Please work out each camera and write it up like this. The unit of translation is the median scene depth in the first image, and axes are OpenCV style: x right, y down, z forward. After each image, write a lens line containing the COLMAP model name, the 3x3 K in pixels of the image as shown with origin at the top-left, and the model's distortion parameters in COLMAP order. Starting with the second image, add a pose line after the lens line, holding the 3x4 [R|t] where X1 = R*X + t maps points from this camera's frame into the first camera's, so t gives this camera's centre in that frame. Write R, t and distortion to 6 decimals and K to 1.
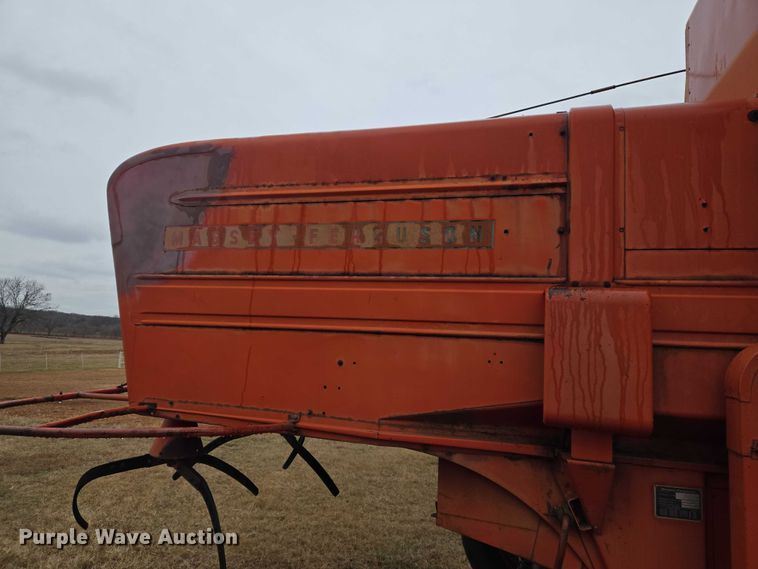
lens RADIAL K [[517.3, 0, 382.3], [0, 517.3, 285.2], [0, 0, 1]] dist [0.063510, -0.013047]
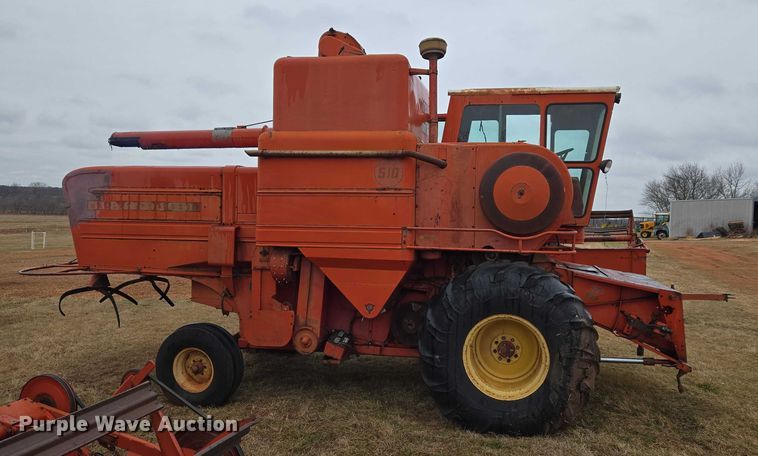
lens RADIAL K [[582.4, 0, 399.8], [0, 582.4, 211.7], [0, 0, 1]] dist [0.046991, -0.026404]
pose [[0.994155, -0.030980, 0.103419, 0.928621], [0.018948, 0.993143, 0.115364, -0.408073], [-0.106284, -0.112730, 0.987925, -2.324118]]
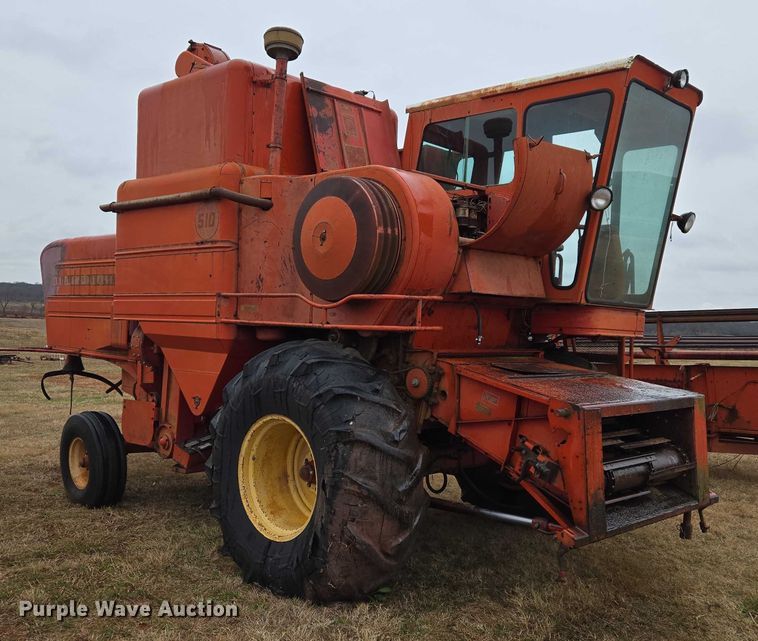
lens RADIAL K [[790.7, 0, 389.8], [0, 790.7, 333.3], [0, 0, 1]] dist [0.049676, 0.000000]
pose [[0.893158, -0.012856, -0.449560, 2.961194], [0.058580, 0.994401, 0.087945, -0.092384], [0.445912, -0.104884, 0.888910, -1.828541]]
